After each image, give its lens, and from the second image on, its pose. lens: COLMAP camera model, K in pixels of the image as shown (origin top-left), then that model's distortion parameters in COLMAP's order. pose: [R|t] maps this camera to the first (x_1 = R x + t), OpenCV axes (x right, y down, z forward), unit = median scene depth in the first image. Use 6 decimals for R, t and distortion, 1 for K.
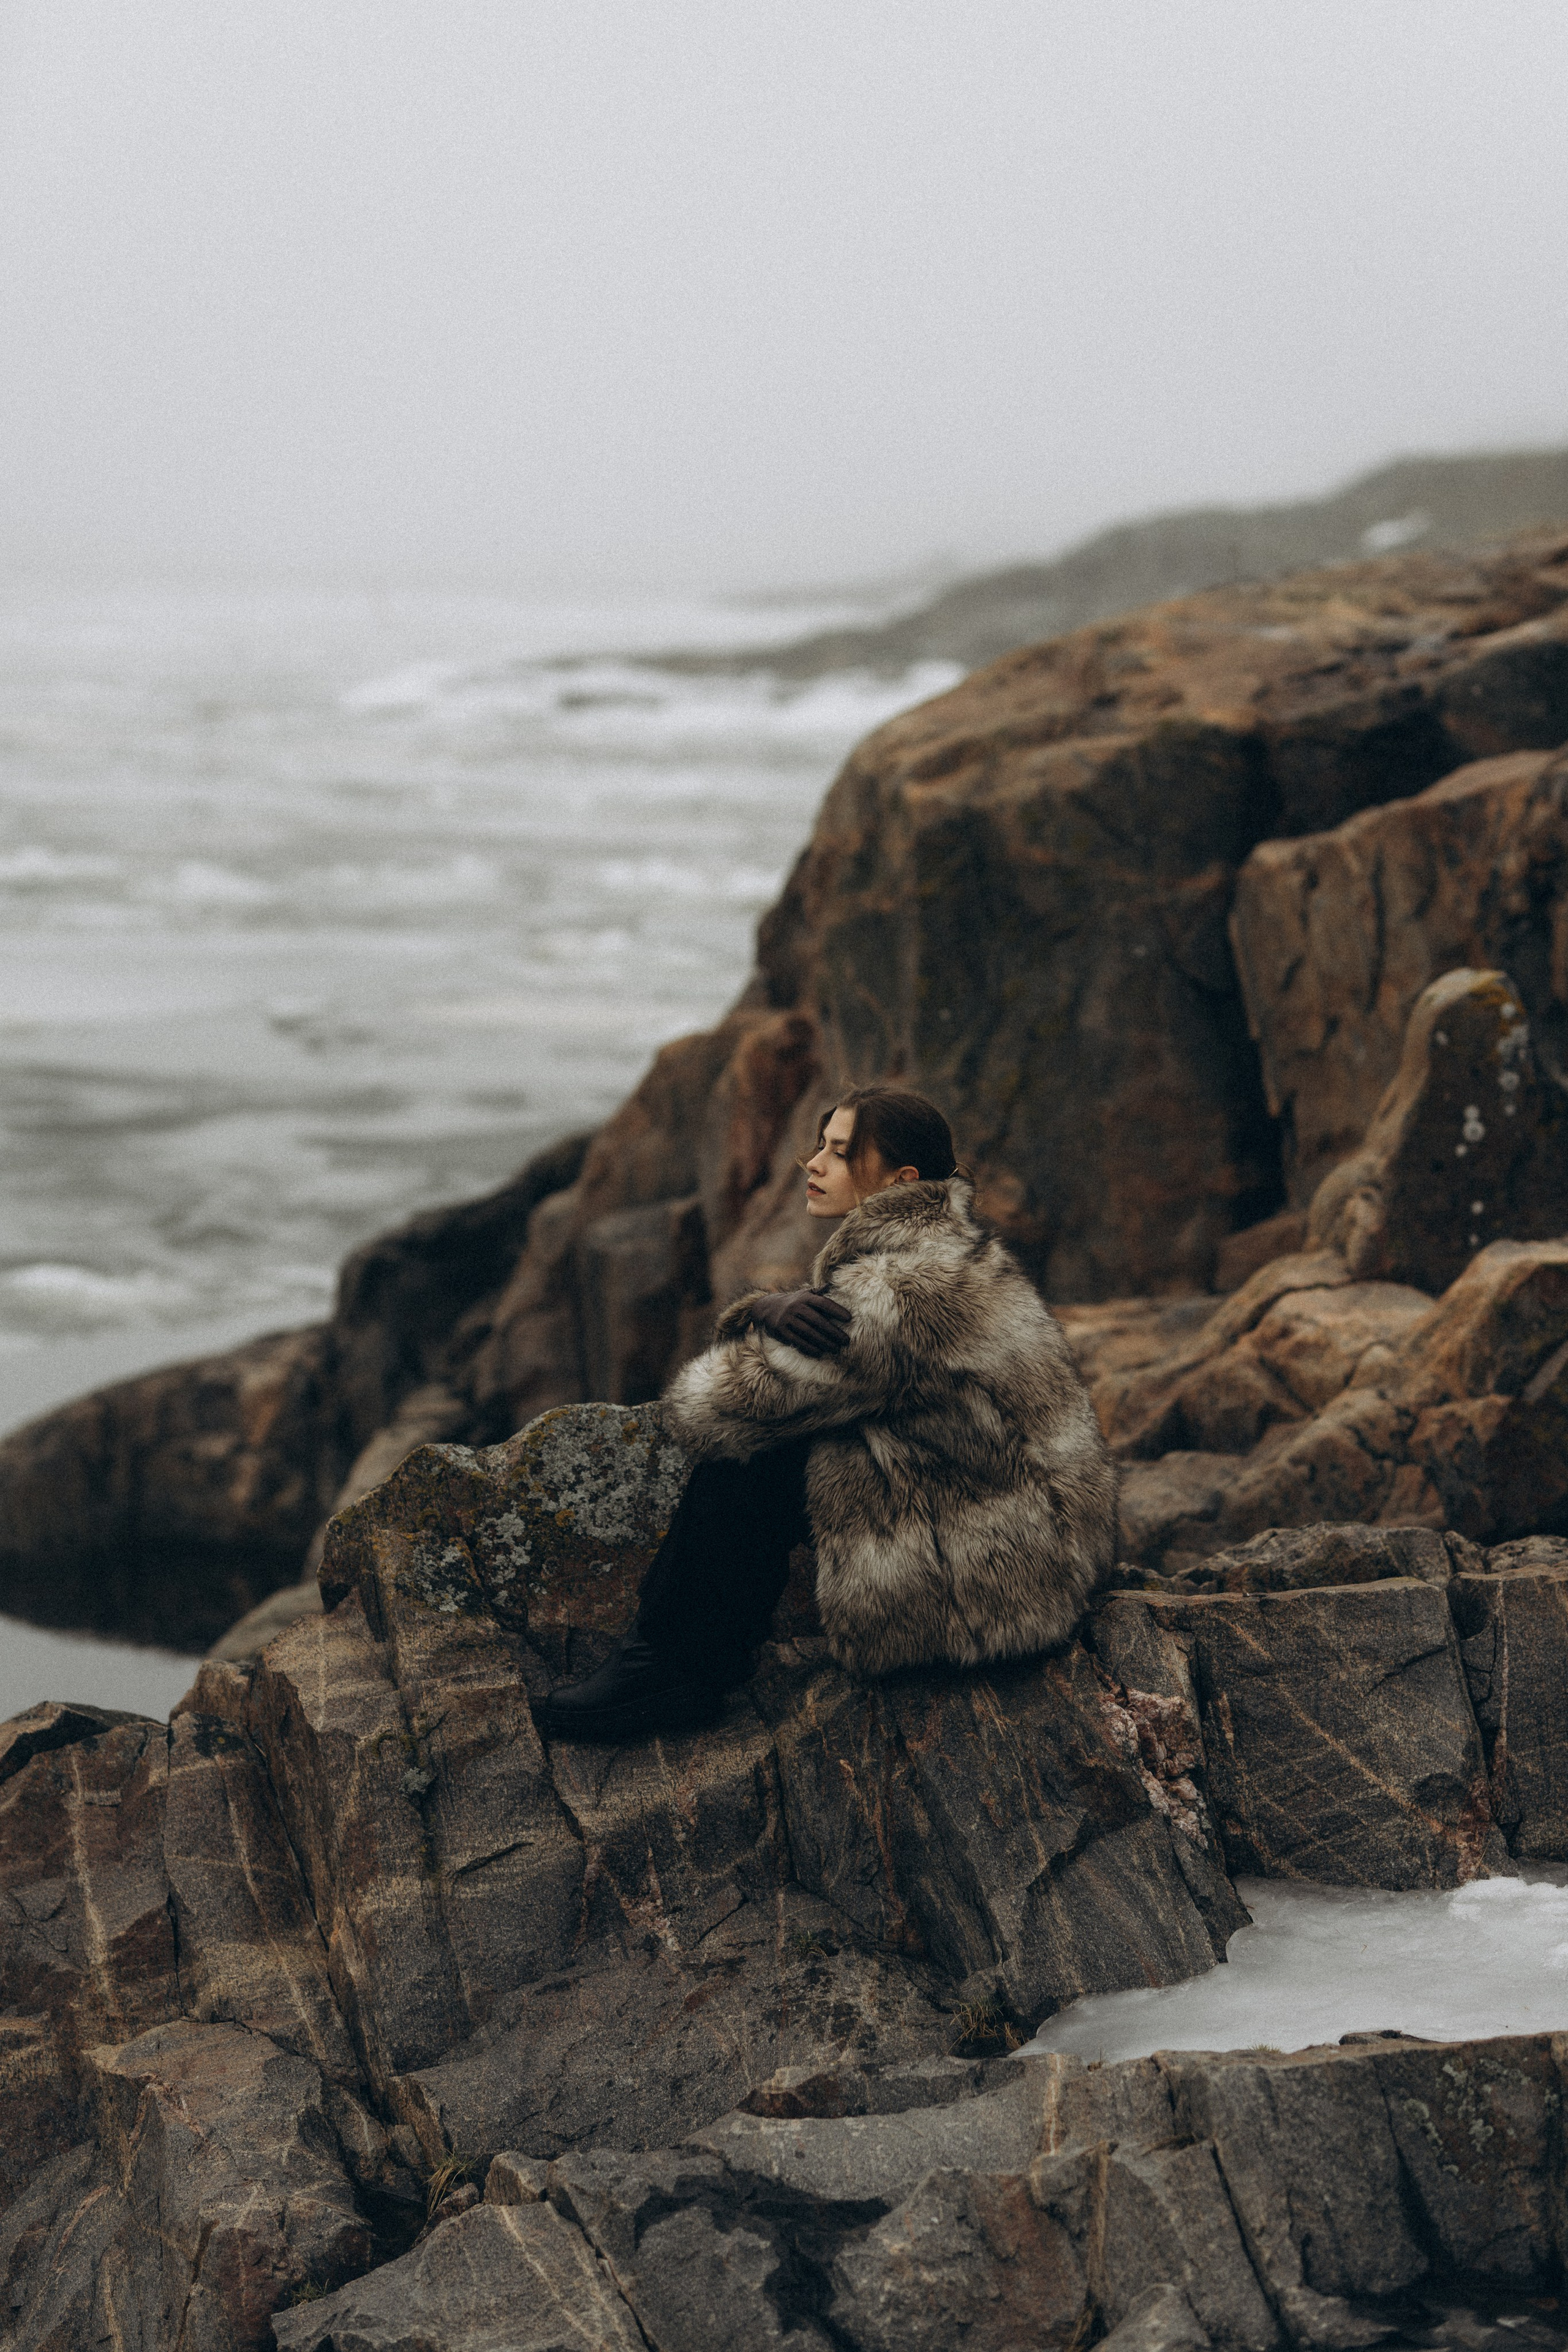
lens RADIAL K [[5522.2, 0, 784.0], [0, 5522.2, 1176.0], [0, 0, 1]] dist [0.830754, -9.197529]
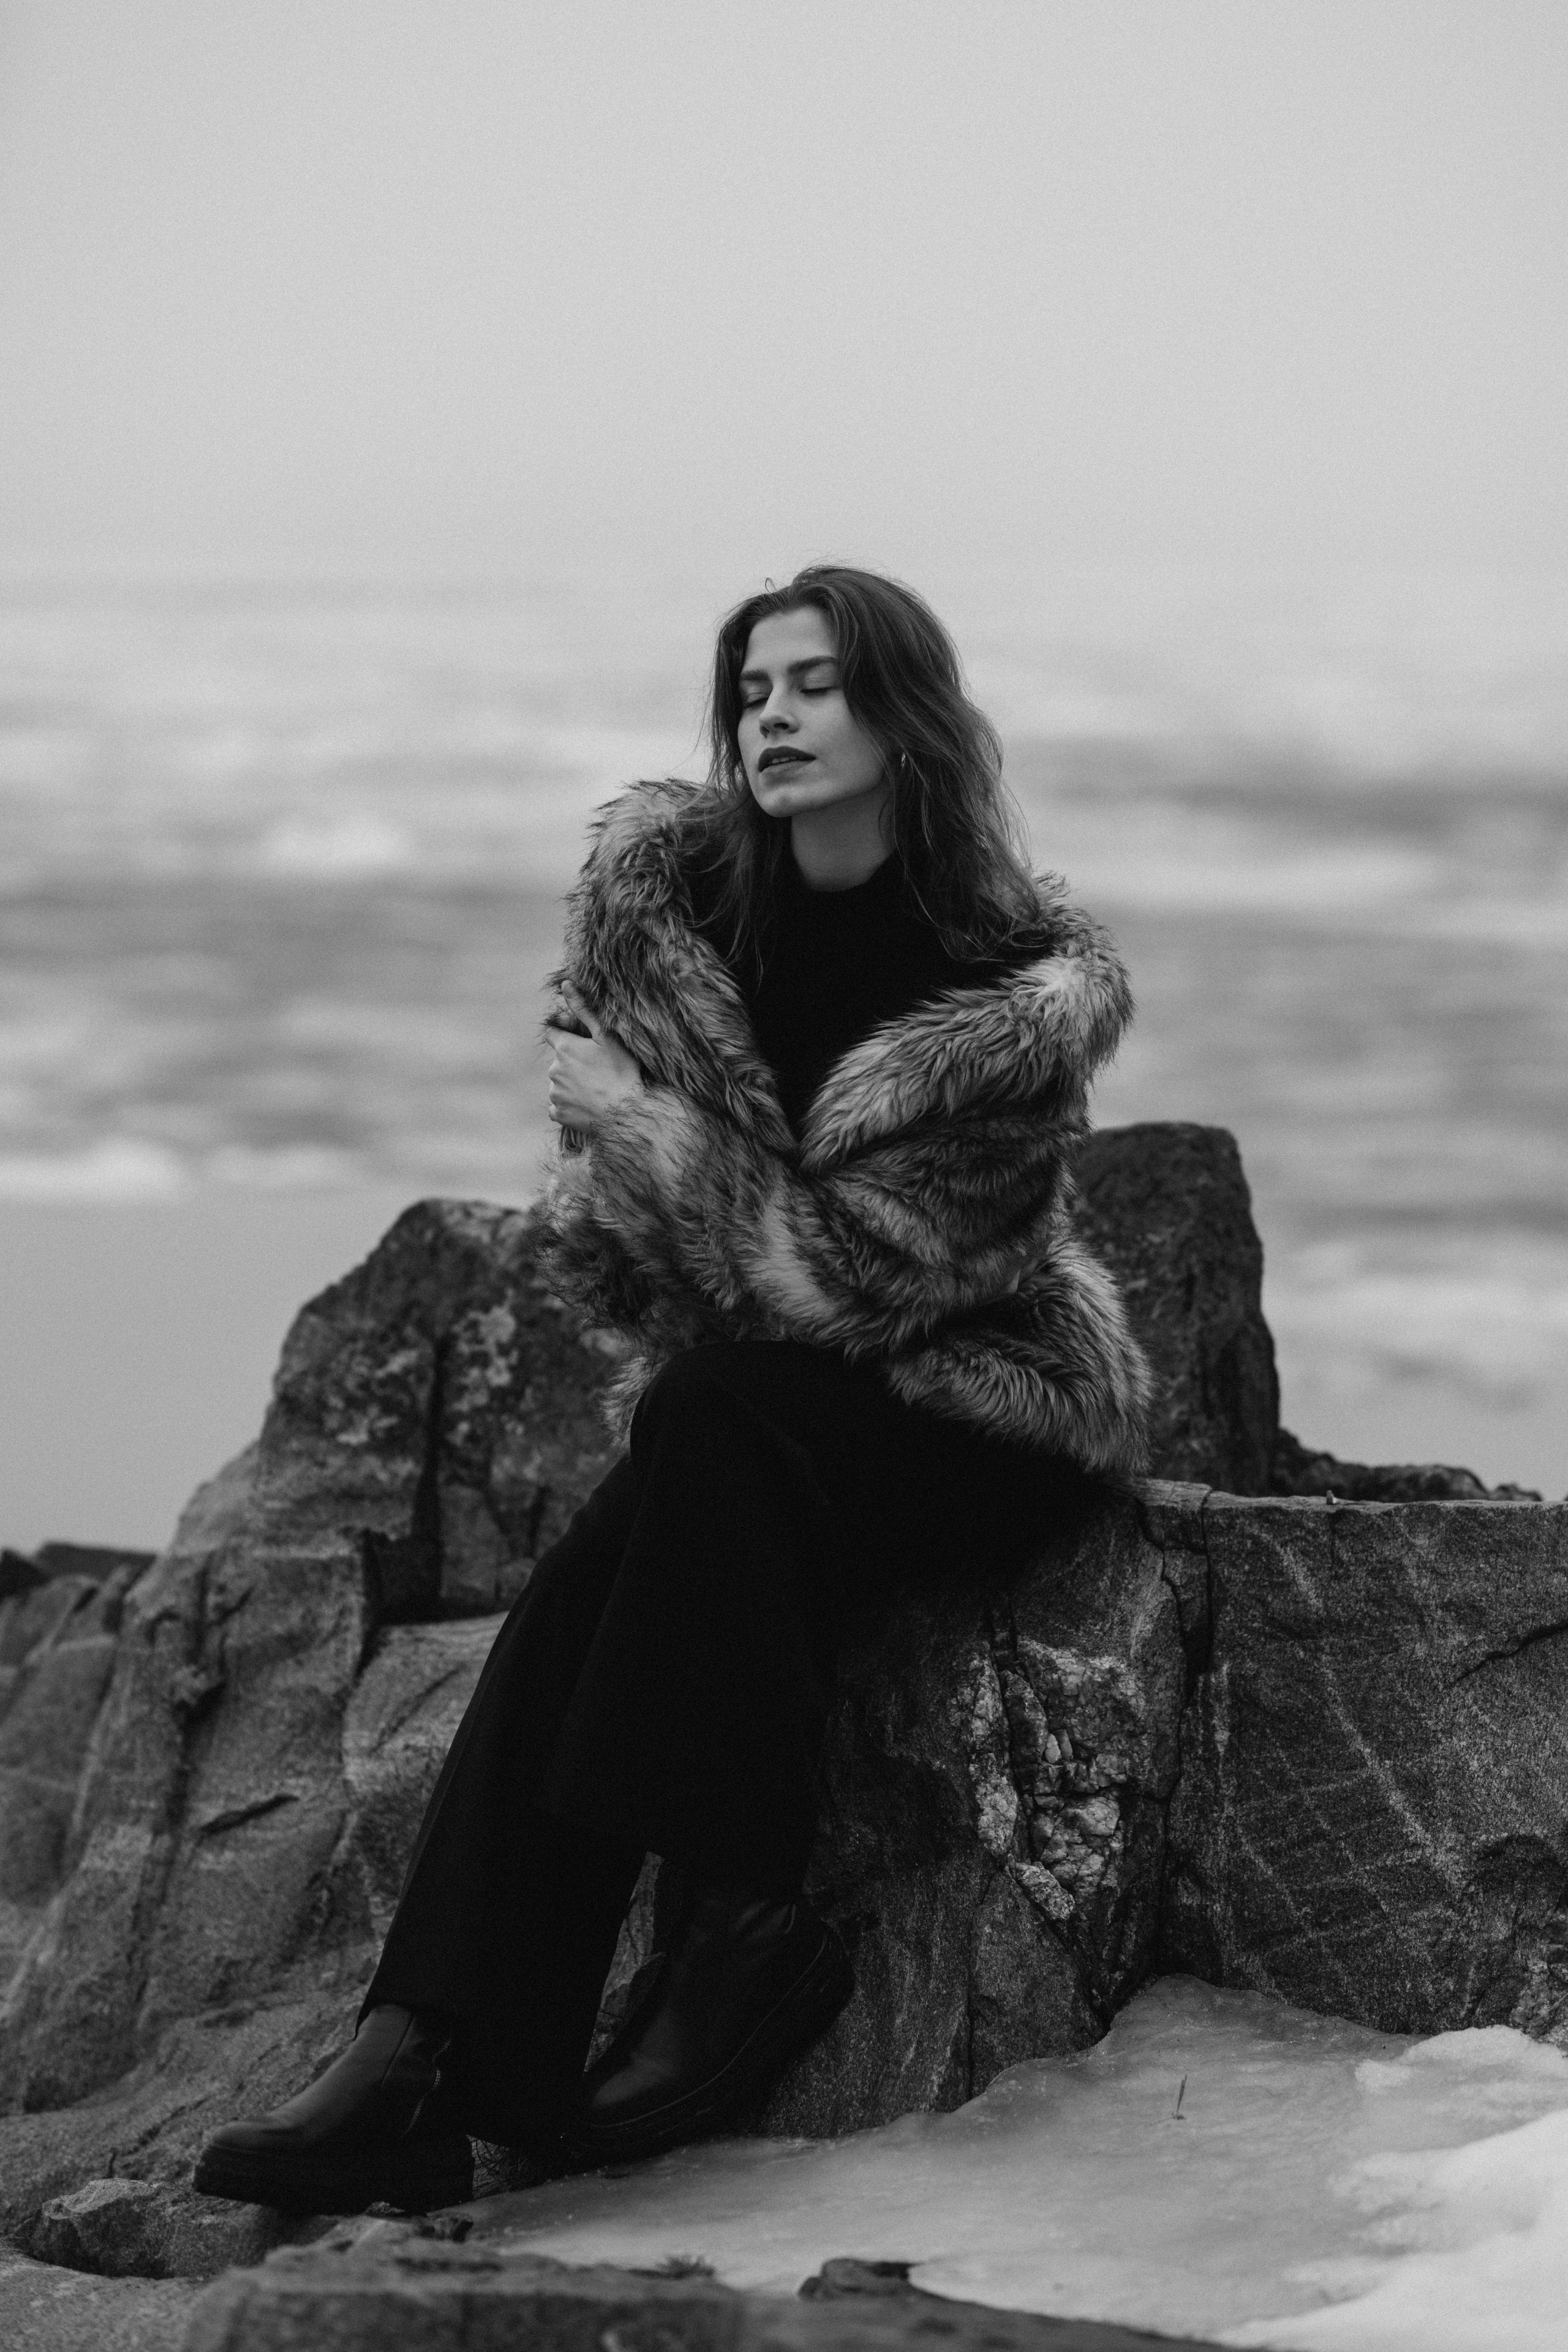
lens RADIAL K [[5583.7, 0, 784.0], [0, 5583.7, 1176.0], [0, 0, 1]] dist [-0.004425, 0.025962]
pose [[0.865963, 0.052465, -0.497349, 0.317367], [-0.055315, 0.998428, 0.009011, 0.039663], [0.497040, 0.019708, 0.867504, 0.472716]]
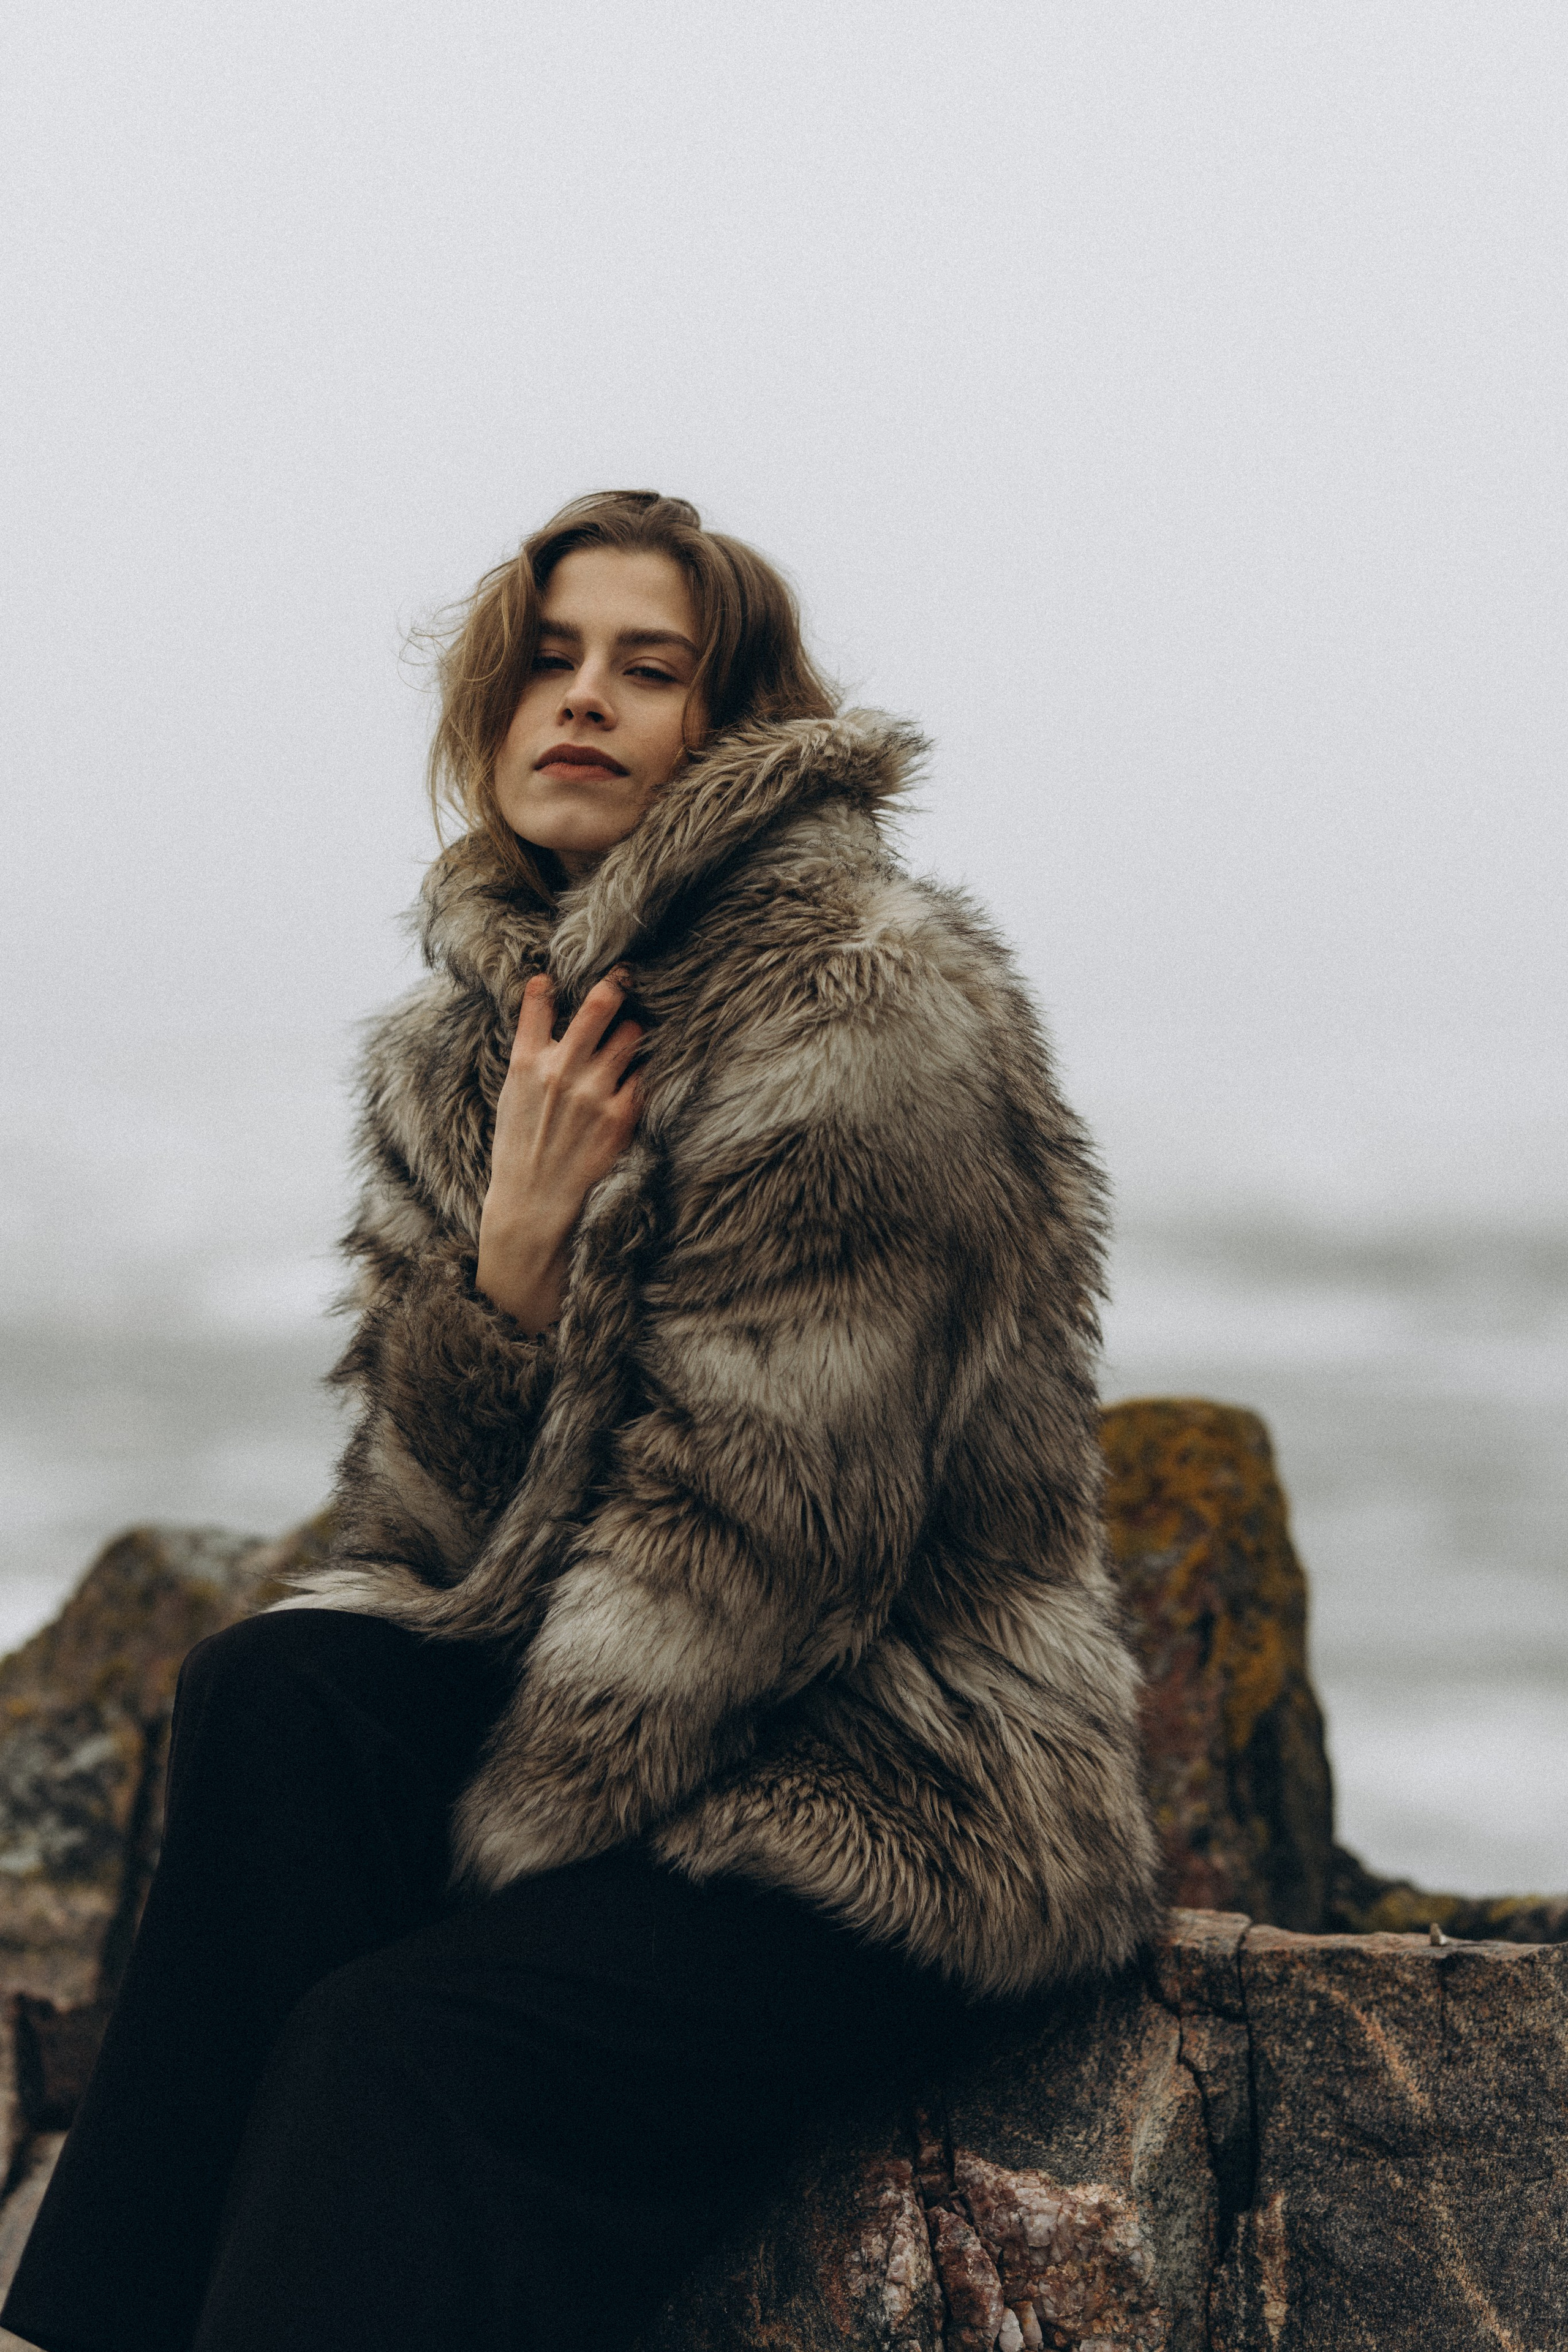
lens RADIAL K [[5522.2, 0, 784.0], [0, 5522.2, 1176.0], [0, 0, 1]] dist [0.830754, -9.197529]
pose [[0.868272, 0.009215, -0.496004, 0.230491], [-0.054005, 0.995641, -0.076038, 0.055065], [0.493141, 0.092808, 0.864985, 0.647574]]
